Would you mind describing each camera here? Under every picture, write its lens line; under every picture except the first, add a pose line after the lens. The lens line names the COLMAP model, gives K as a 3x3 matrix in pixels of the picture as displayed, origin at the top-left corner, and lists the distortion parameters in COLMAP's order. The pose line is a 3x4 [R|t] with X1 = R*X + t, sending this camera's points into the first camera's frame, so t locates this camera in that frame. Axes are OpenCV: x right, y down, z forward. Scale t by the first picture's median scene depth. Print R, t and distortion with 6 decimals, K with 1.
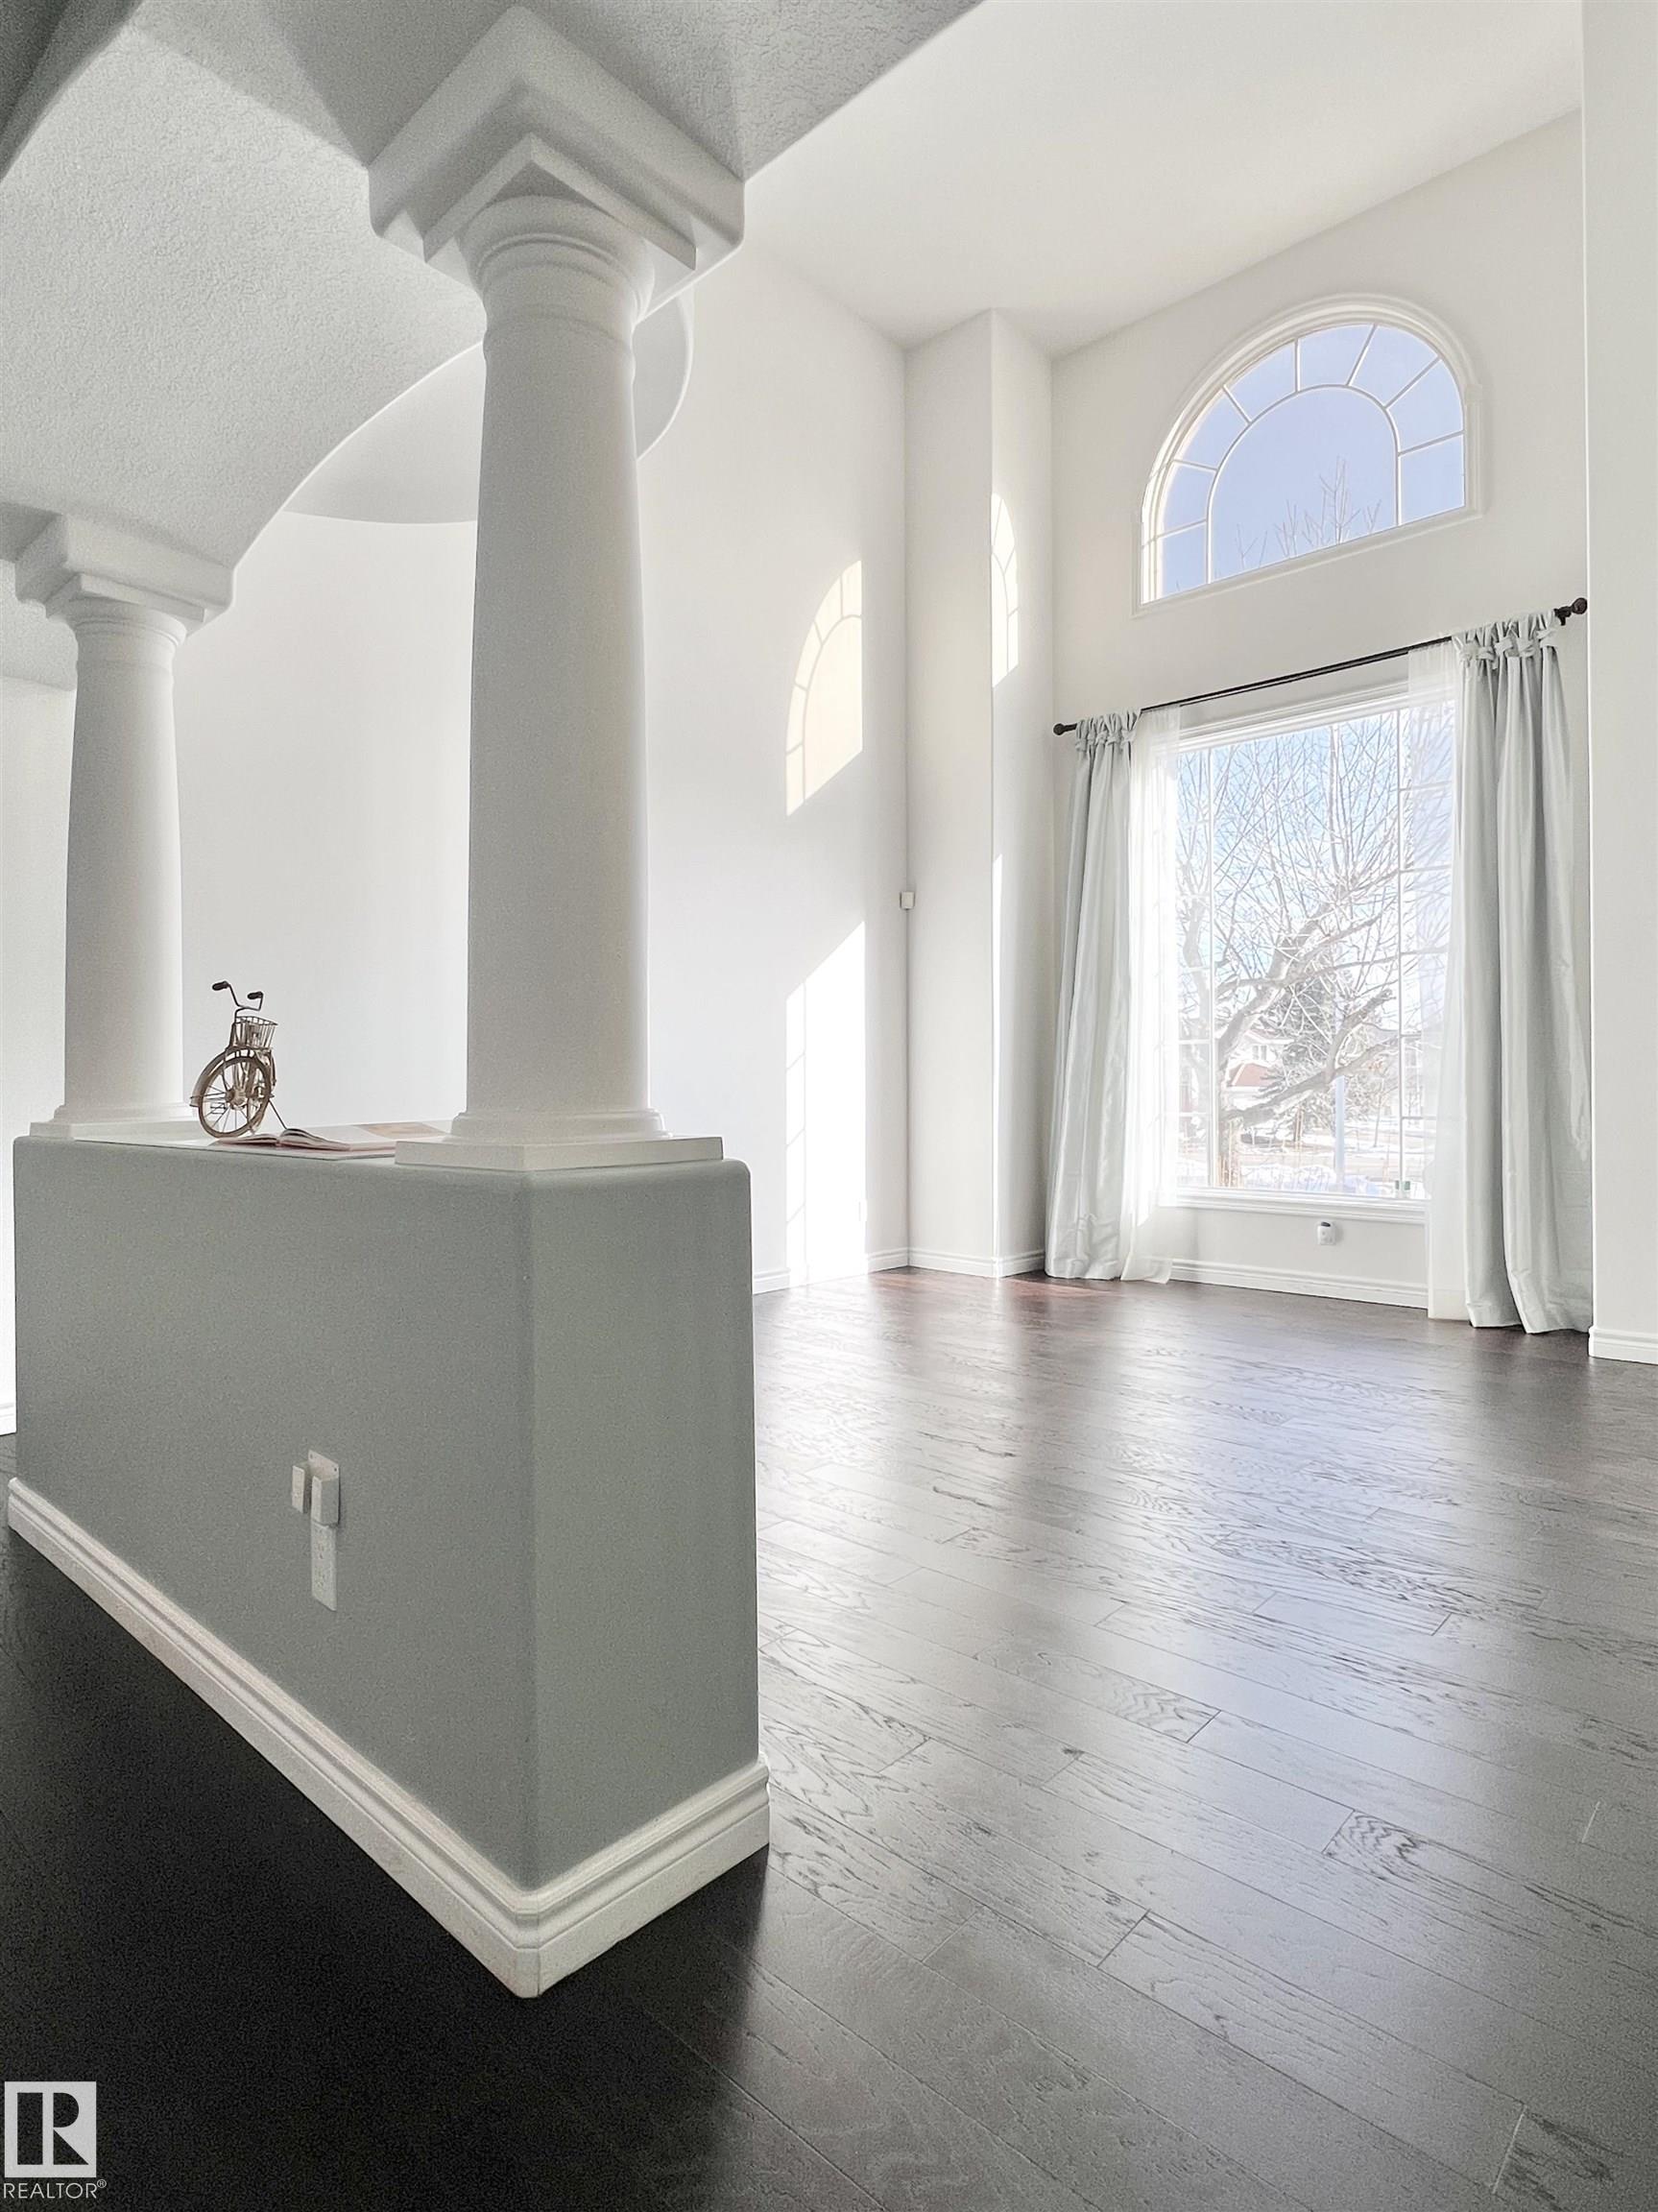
lens RADIAL K [[1176.1, 0, 831.2], [0, 1176.1, 1087.0], [0, 0, 1]] dist [-0.003787, -0.000652]
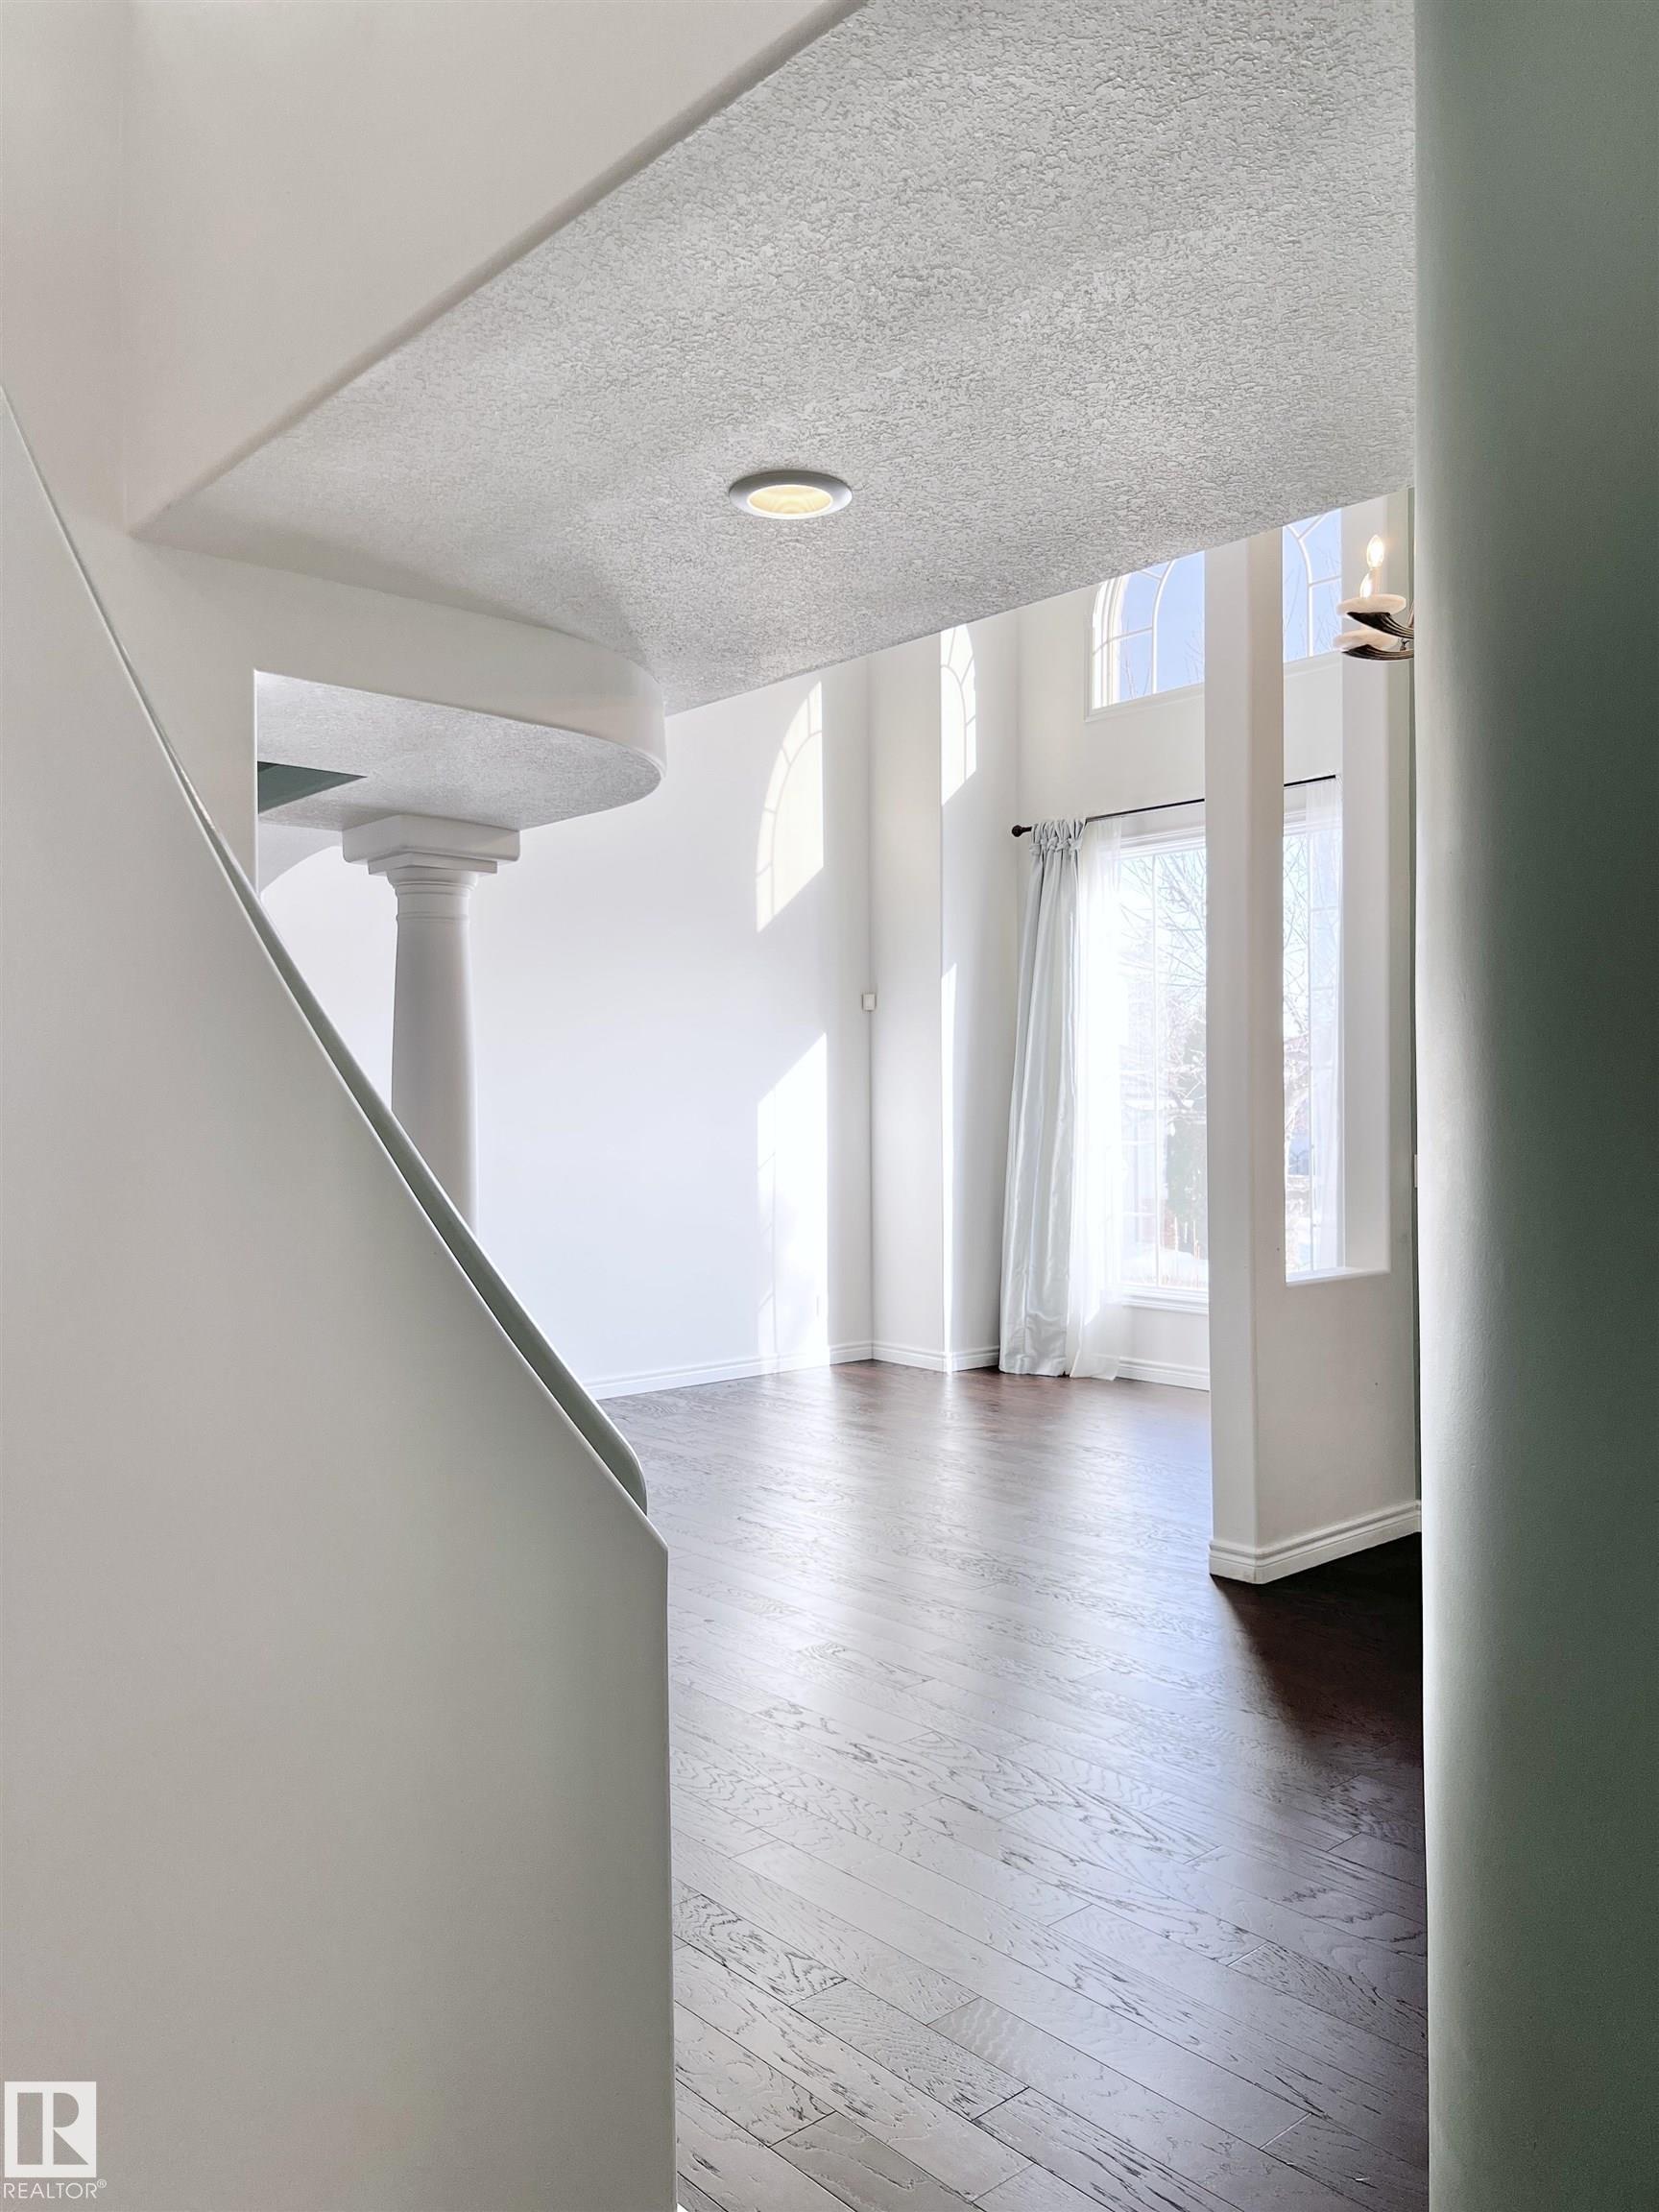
lens RADIAL K [[1663.5, 0, 823.9], [0, 1663.5, 1104.2], [0, 0, 1]] dist [0.051355, -0.004462]
pose [[0.993813, -0.004377, -0.110976, 0.200387], [0.004394, 0.999990, -0.000090, -0.074862], [0.110975, -0.000398, 0.993823, -0.475509]]
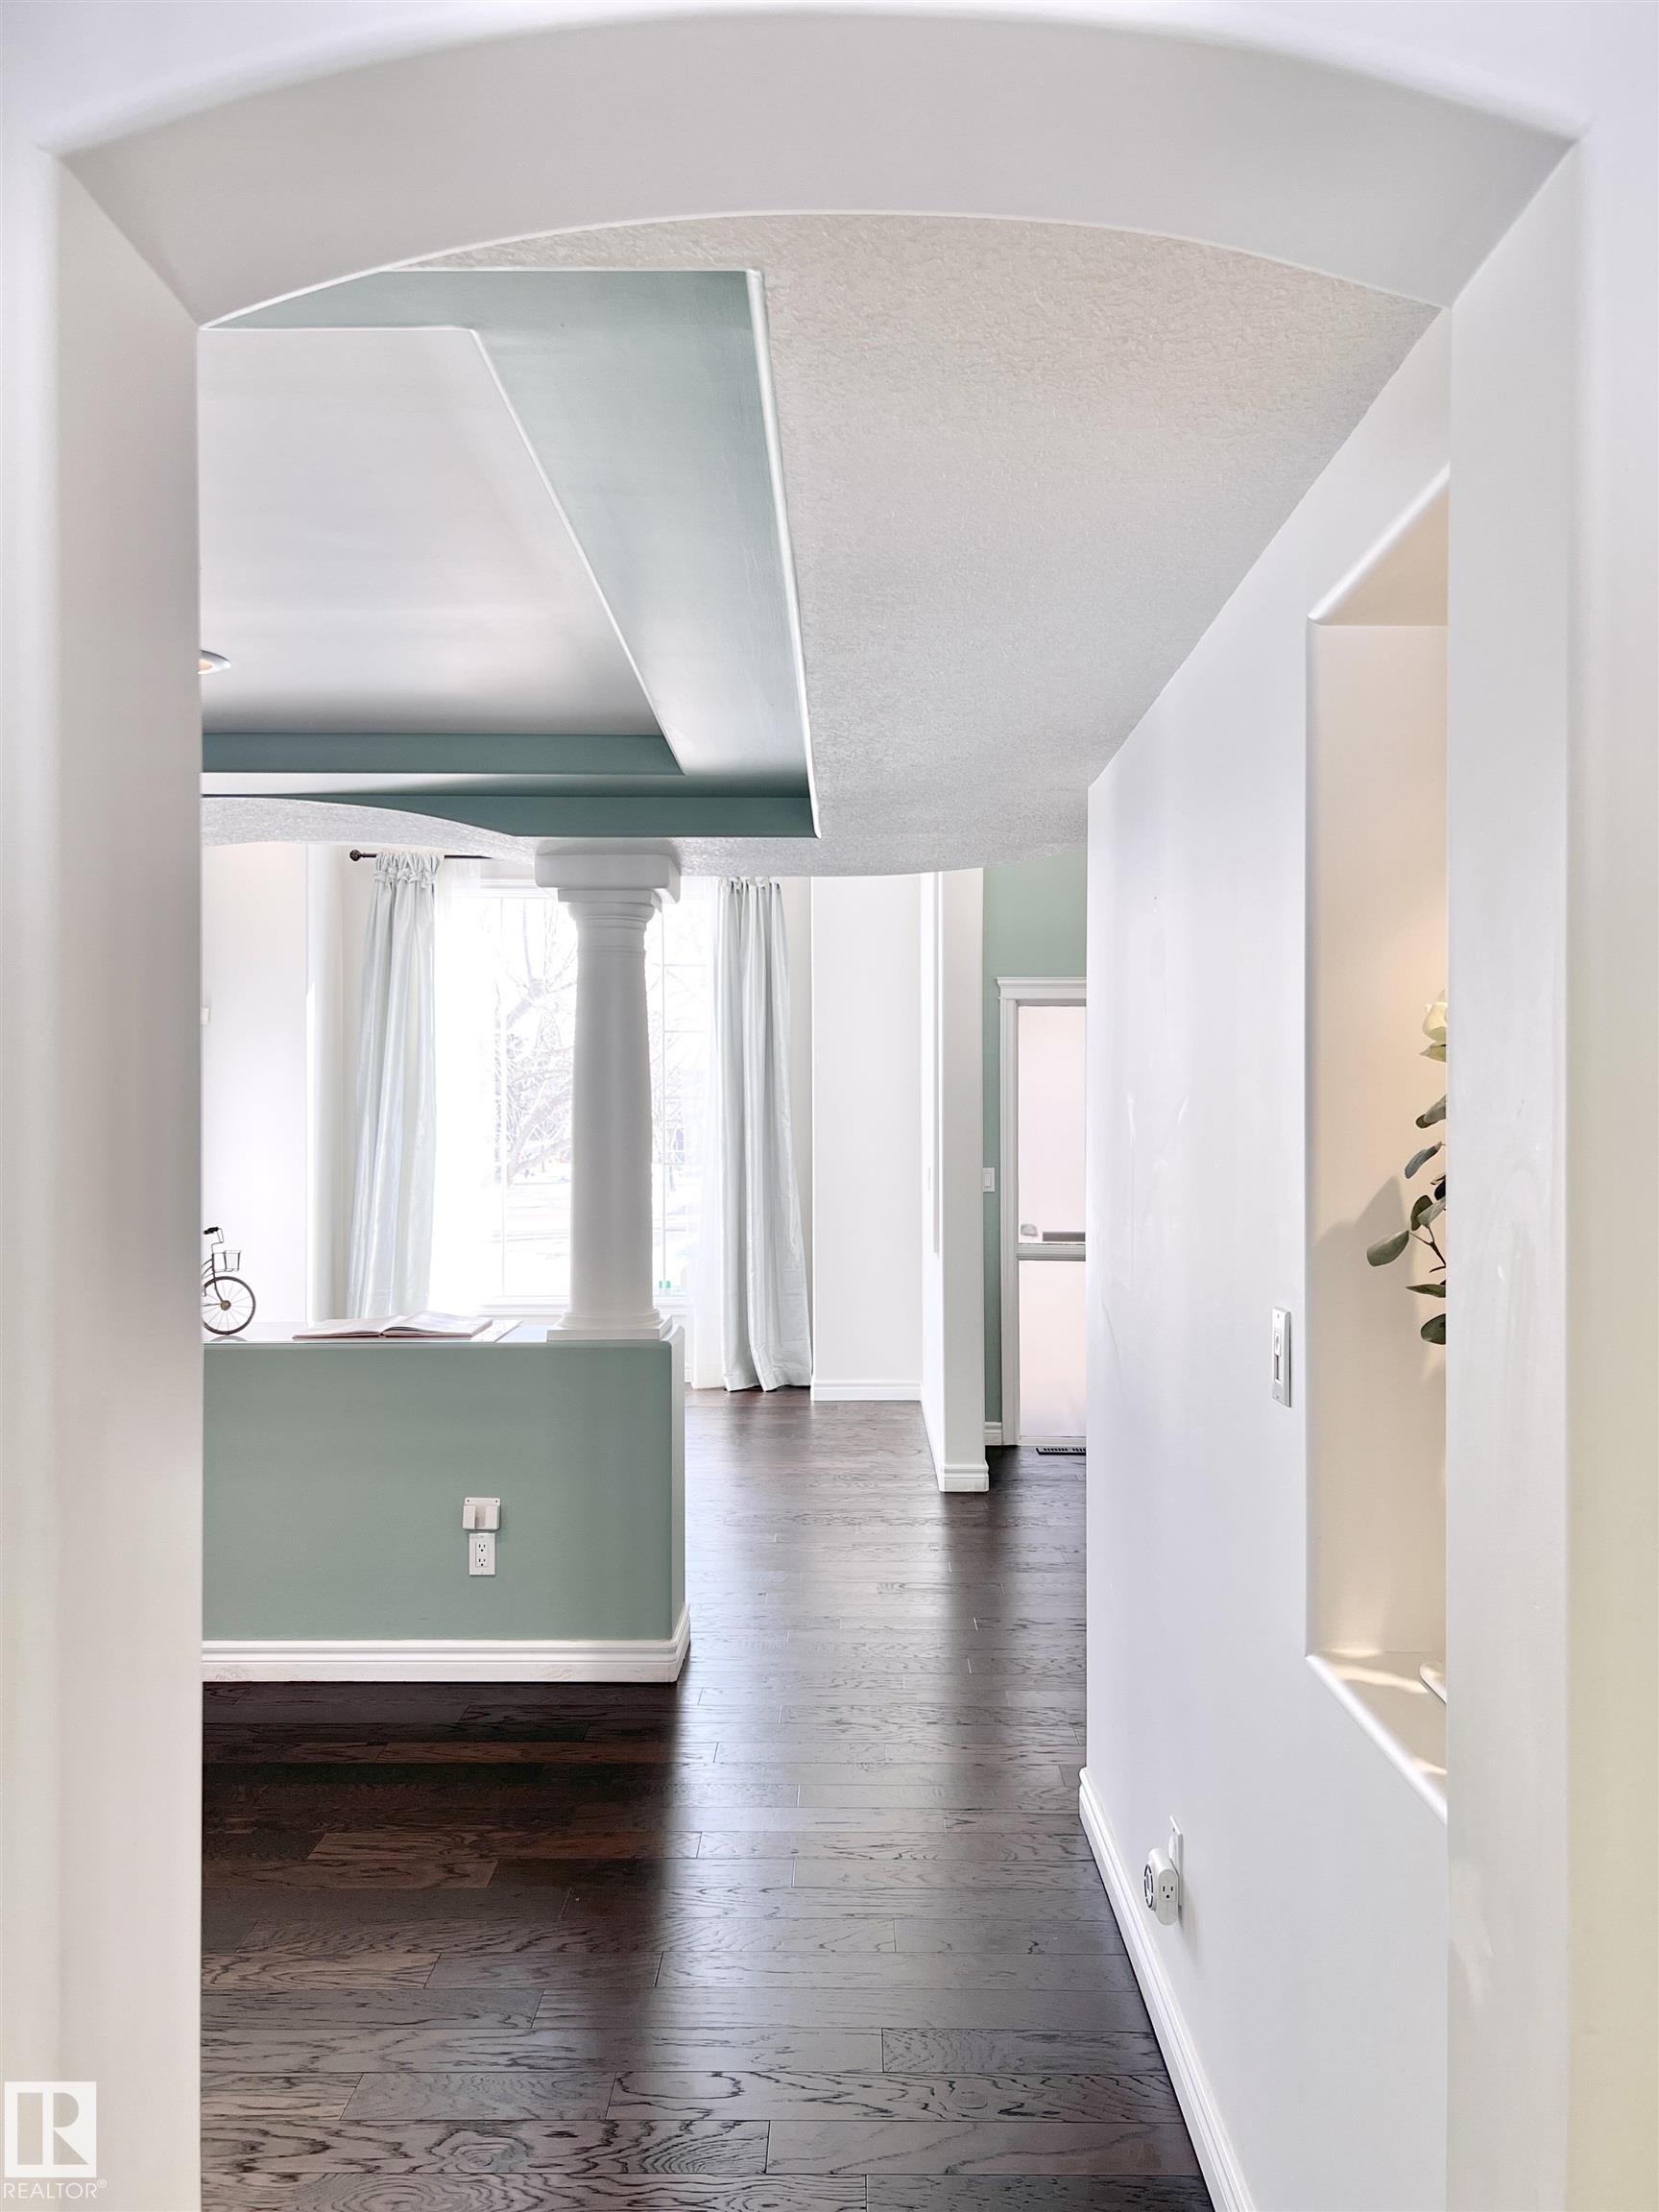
lens RADIAL K [[1651.1, 0, 875.9], [0, 1651.1, 1132.8], [0, 0, 1]] dist [0.001207, -0.035345]
pose [[0.731492, -0.002959, 0.681843, -0.485188], [-0.003641, 0.999959, 0.008245, -0.083220], [-0.681840, -0.008514, 0.731452, -0.381180]]
